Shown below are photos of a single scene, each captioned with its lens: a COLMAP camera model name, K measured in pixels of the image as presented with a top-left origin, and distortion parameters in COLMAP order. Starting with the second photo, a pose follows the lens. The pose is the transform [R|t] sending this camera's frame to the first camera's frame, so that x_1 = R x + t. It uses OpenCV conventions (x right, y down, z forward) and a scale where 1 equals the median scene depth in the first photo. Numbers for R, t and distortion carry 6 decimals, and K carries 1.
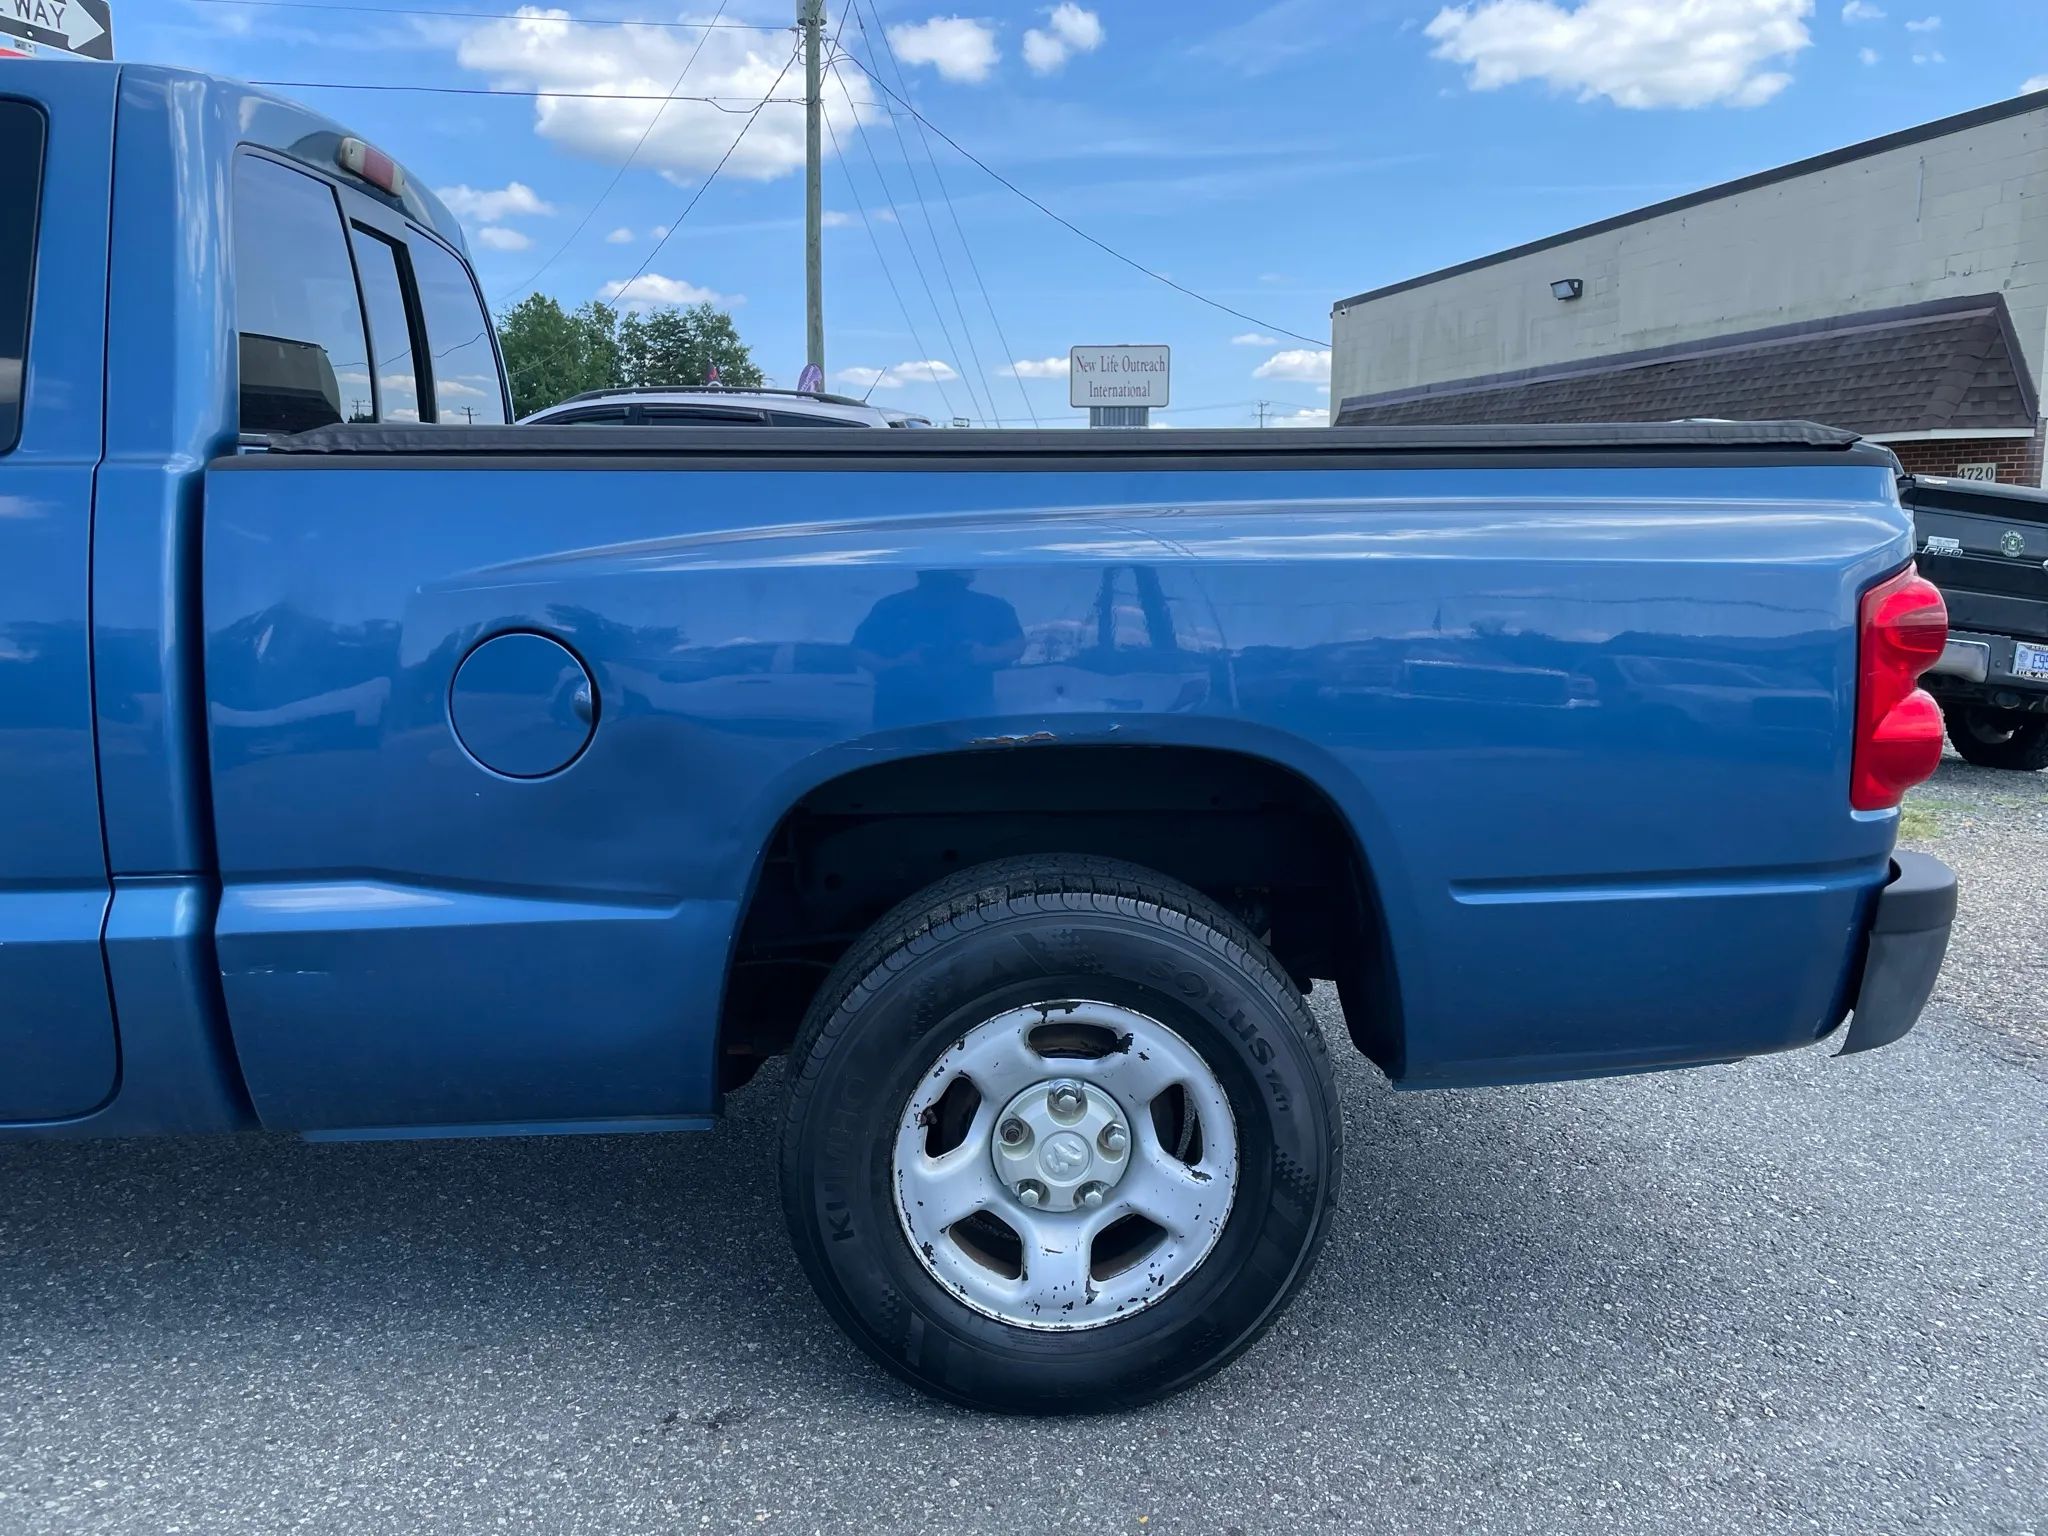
lens RADIAL K [[1555.1, 0, 1012.8], [0, 1555.1, 740.9], [0, 0, 1]] dist [0.080979, -0.111171]
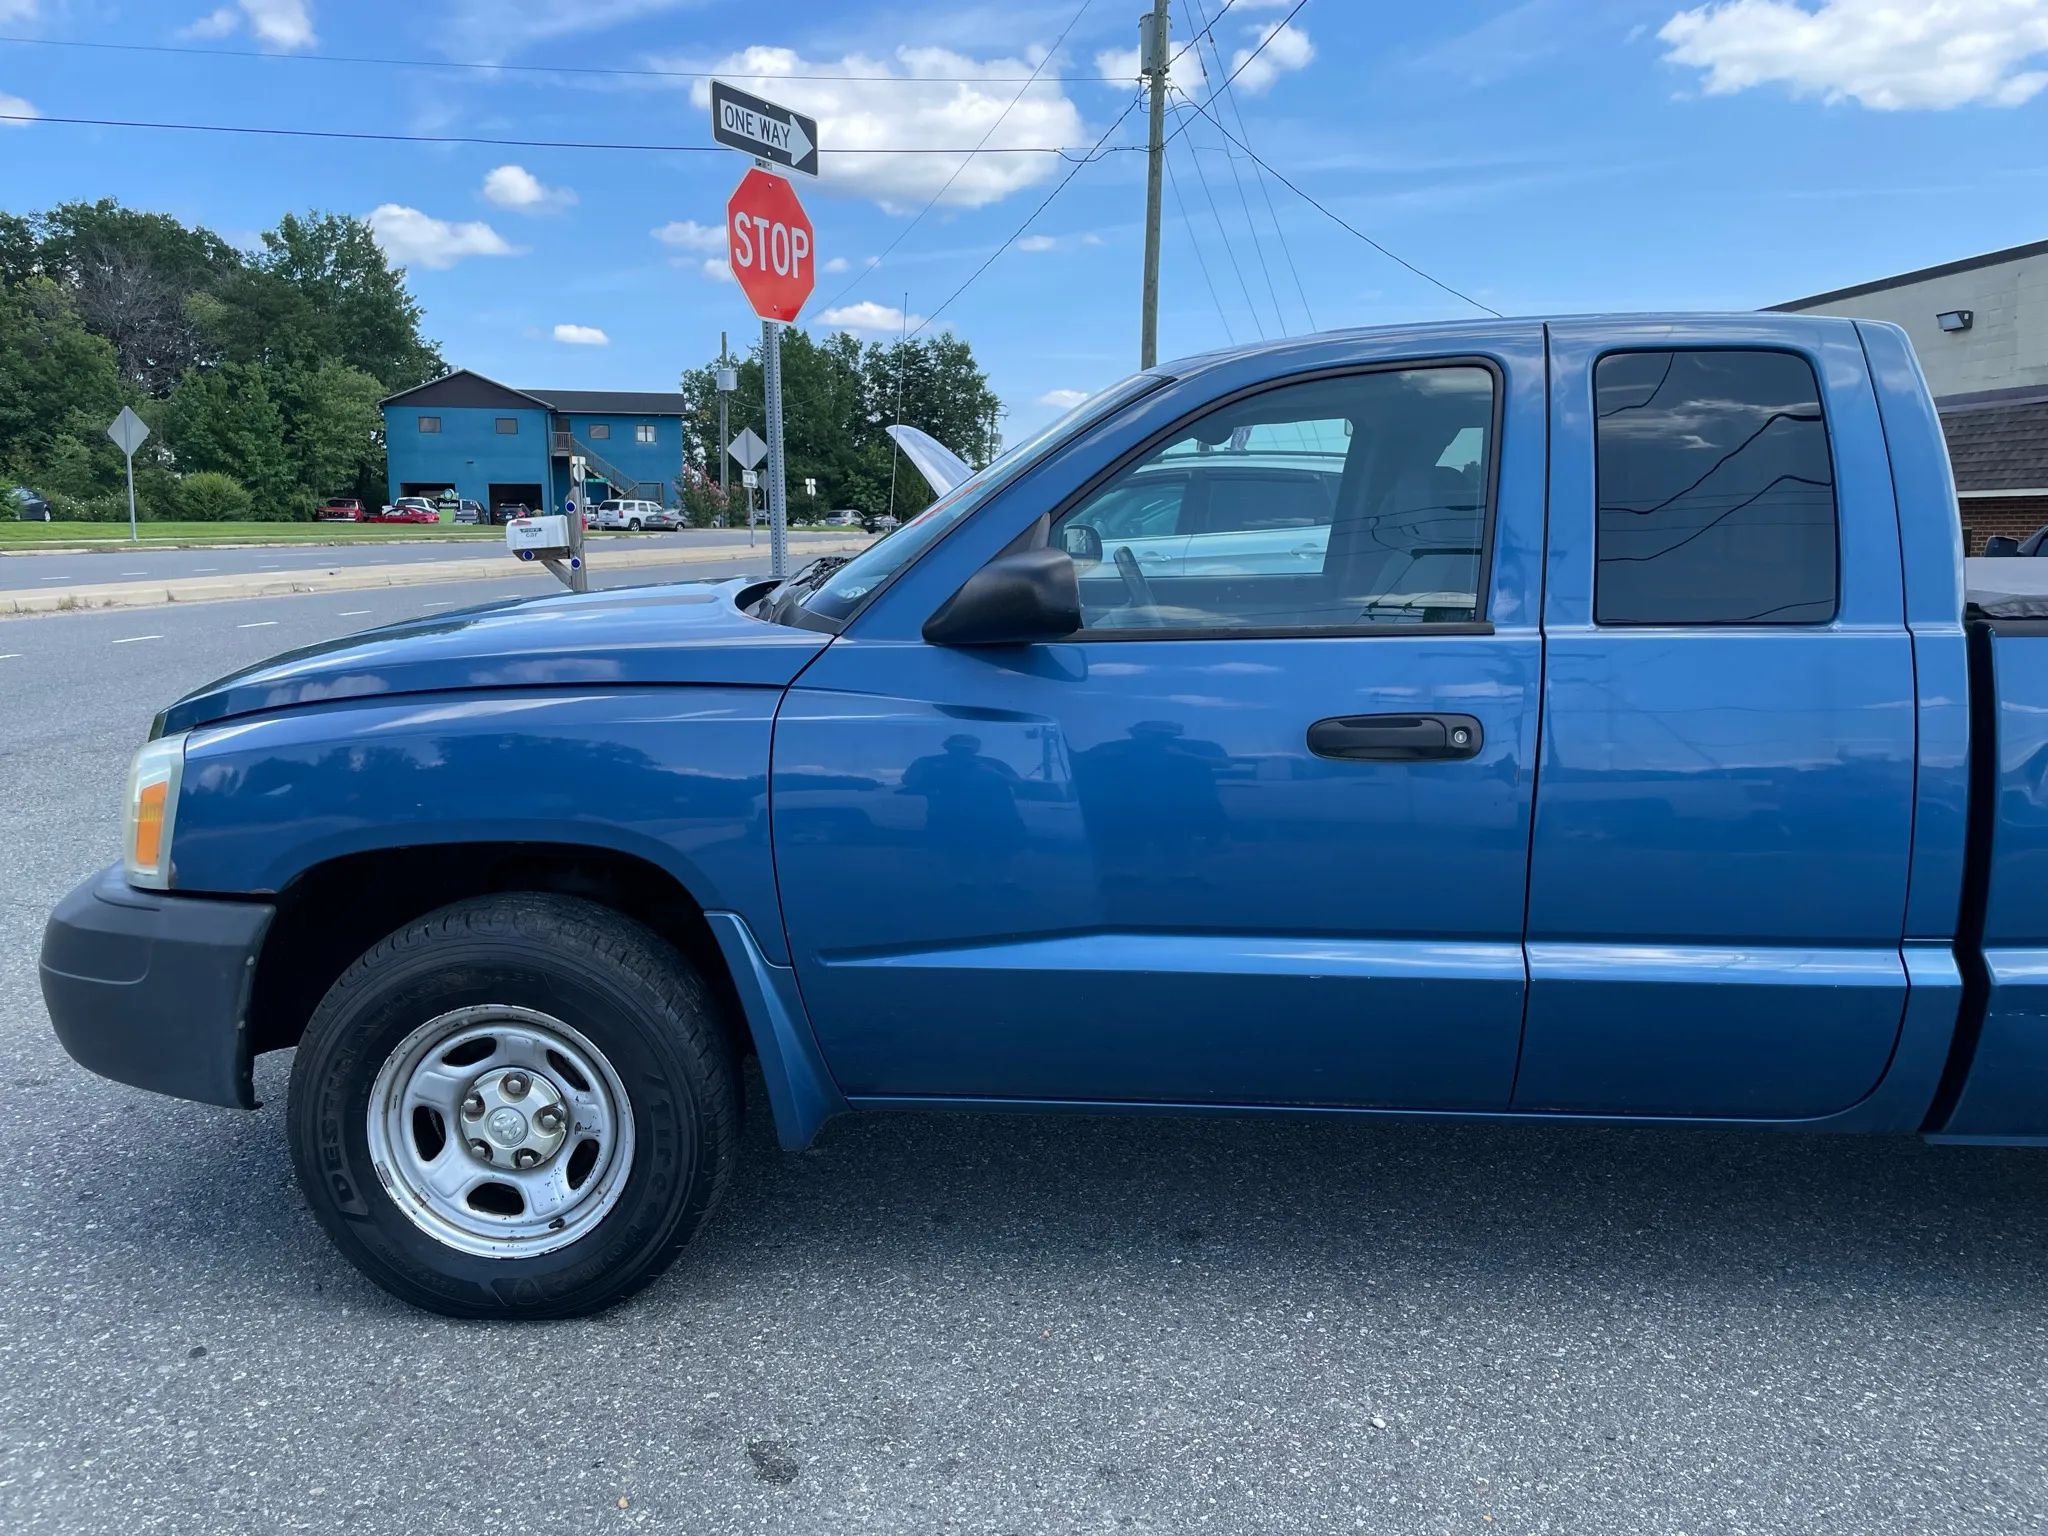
lens RADIAL K [[1555.1, 0, 1016.2], [0, 1555.1, 747.4], [0, 0, 1]] dist [0.080979, -0.111171]
pose [[0.992155, 0.019094, -0.123547, -0.130716], [-0.020214, 0.999765, -0.007813, -0.005698], [0.123368, 0.010249, 0.992308, -0.047759]]
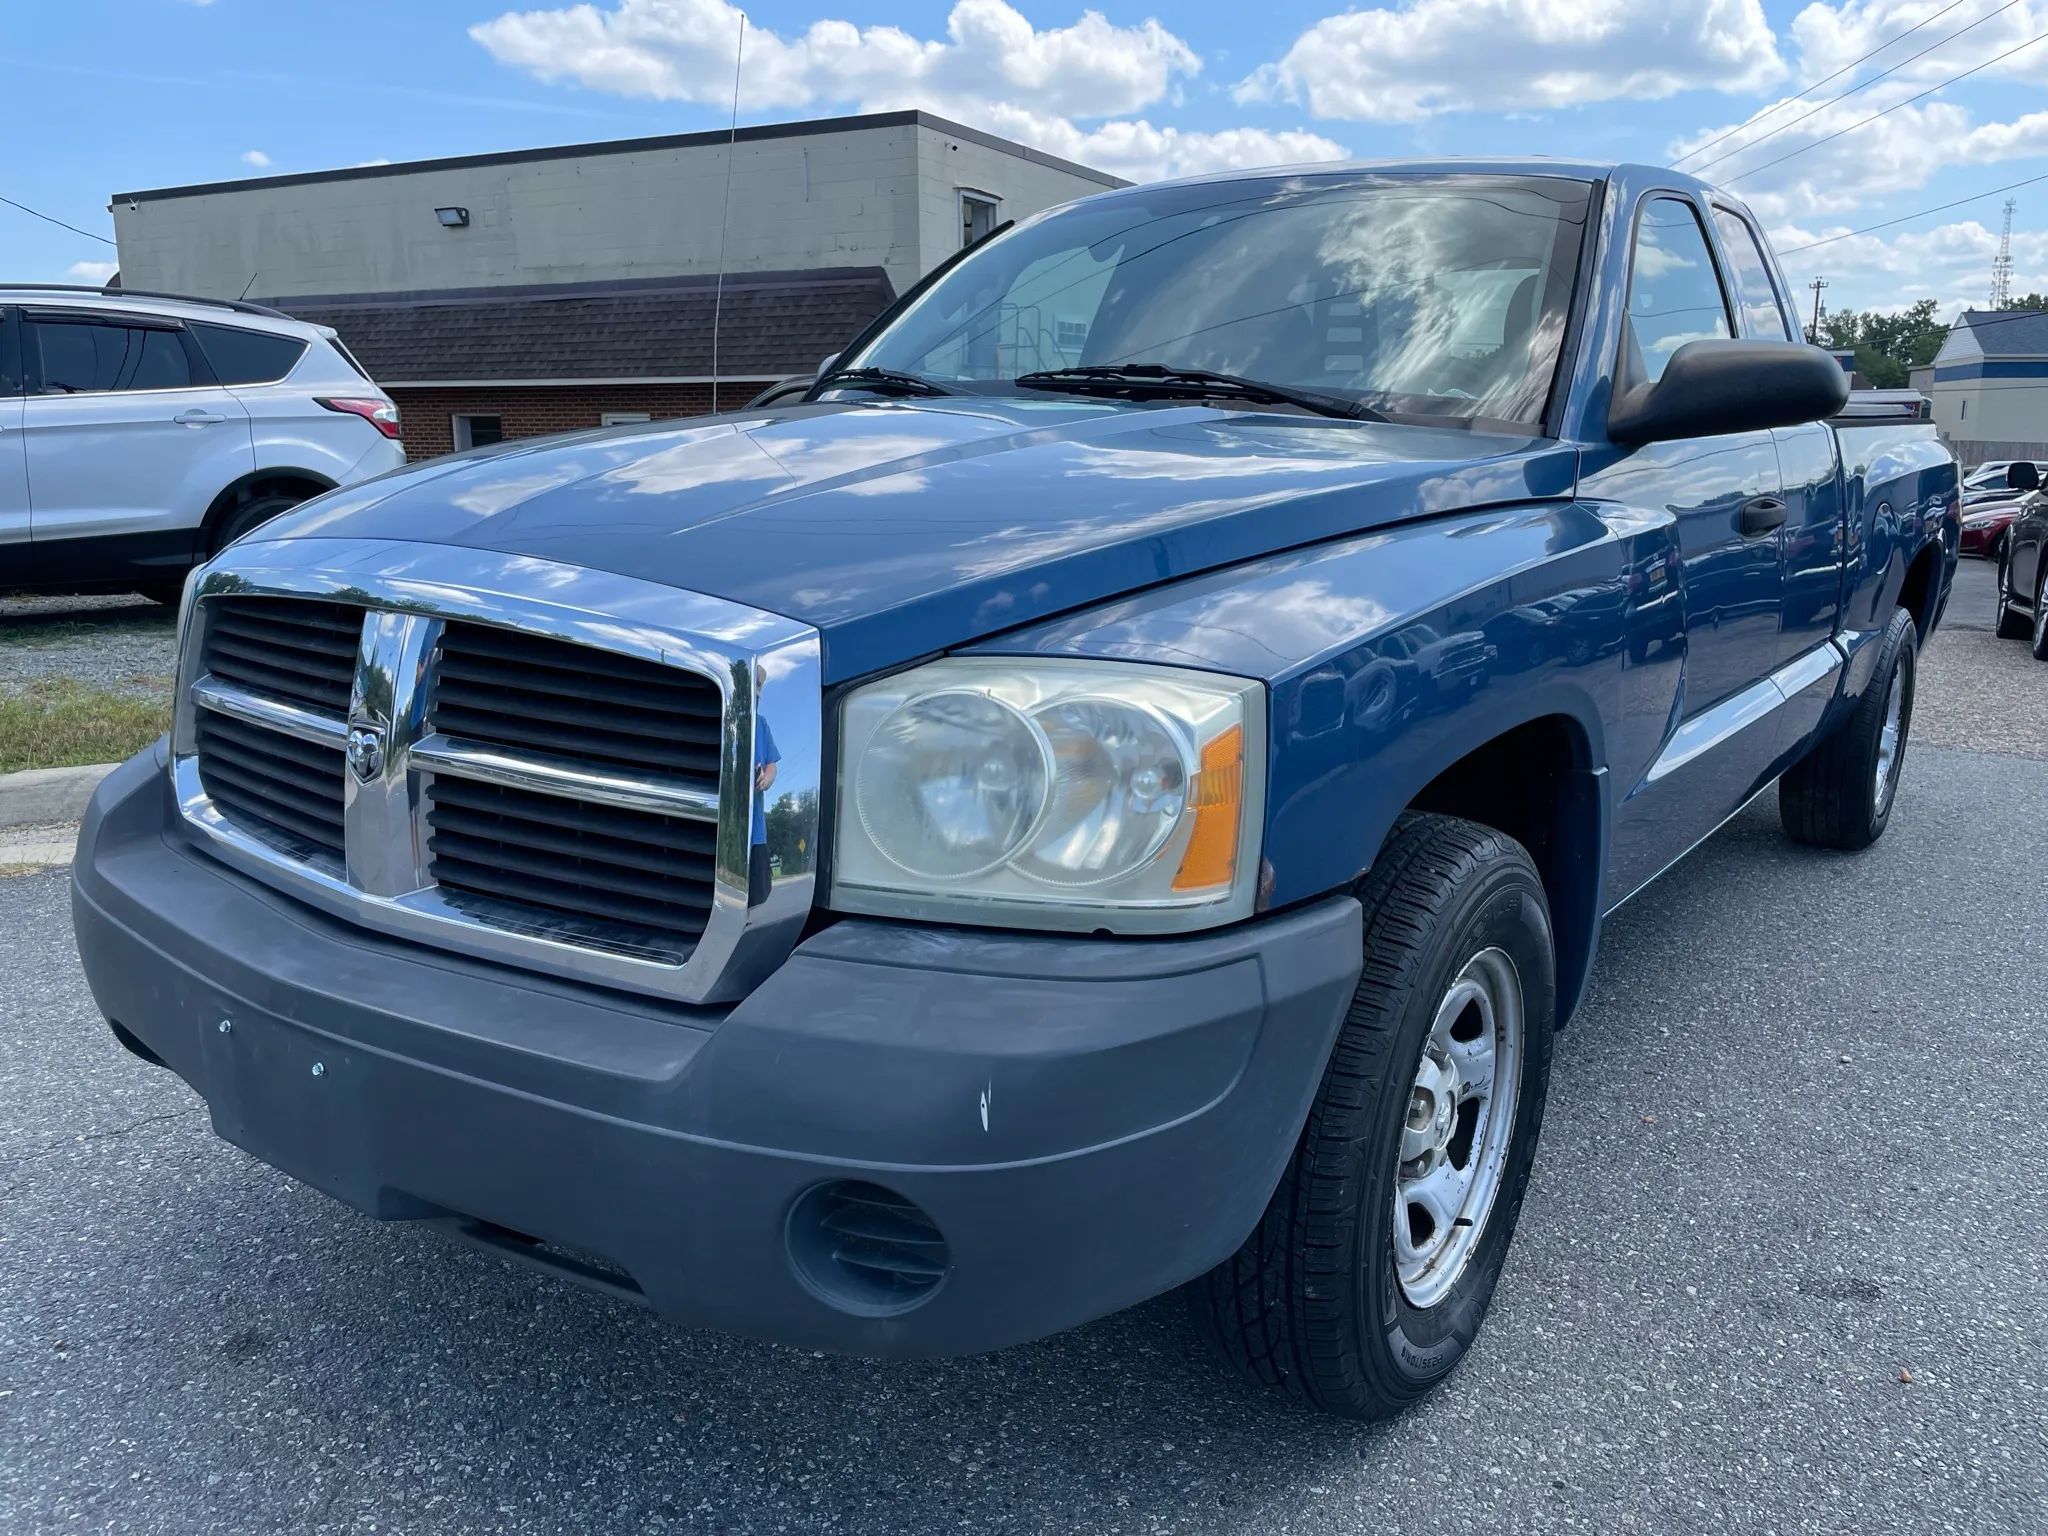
lens RADIAL K [[1555.1, 0, 1024.1], [0, 1555.1, 757.3], [0, 0, 1]] dist [0.080979, -0.111171]
pose [[0.650289, -0.156175, 0.743461, -0.306793], [0.111310, 0.987666, 0.110114, -0.010835], [-0.751488, 0.011149, 0.659652, 0.051236]]
